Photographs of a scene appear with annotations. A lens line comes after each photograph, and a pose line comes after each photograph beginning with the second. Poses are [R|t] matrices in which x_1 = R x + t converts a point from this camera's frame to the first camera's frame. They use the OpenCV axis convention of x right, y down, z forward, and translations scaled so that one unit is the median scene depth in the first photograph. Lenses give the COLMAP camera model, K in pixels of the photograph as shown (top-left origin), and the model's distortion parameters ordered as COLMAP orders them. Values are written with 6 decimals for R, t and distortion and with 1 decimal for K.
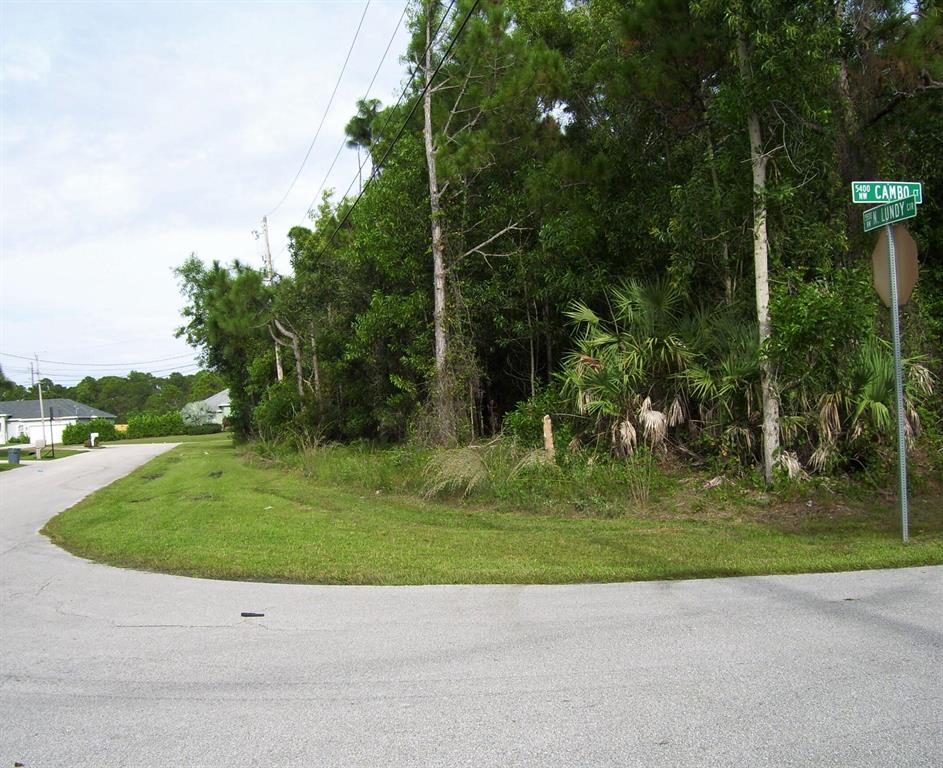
lens RADIAL K [[1179.8, 0, 471.5], [0, 1179.8, 385.1], [0, 0, 1]] dist [-0.012160, 0.000000]
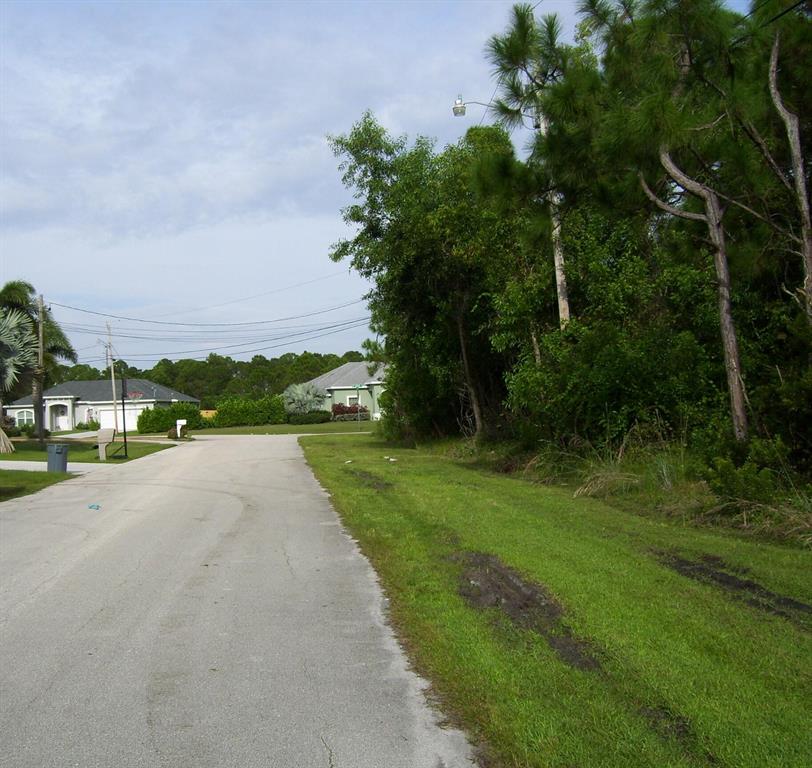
lens RADIAL K [[993.0, 0, 405.9], [0, 993.0, 384.0], [0, 0, 1]] dist [0.010210, 0.000000]
pose [[0.997535, 0.016709, -0.068154, -0.114211], [-0.016766, 0.999859, -0.000252, 0.013367], [0.068140, 0.001394, 0.997675, 0.322681]]
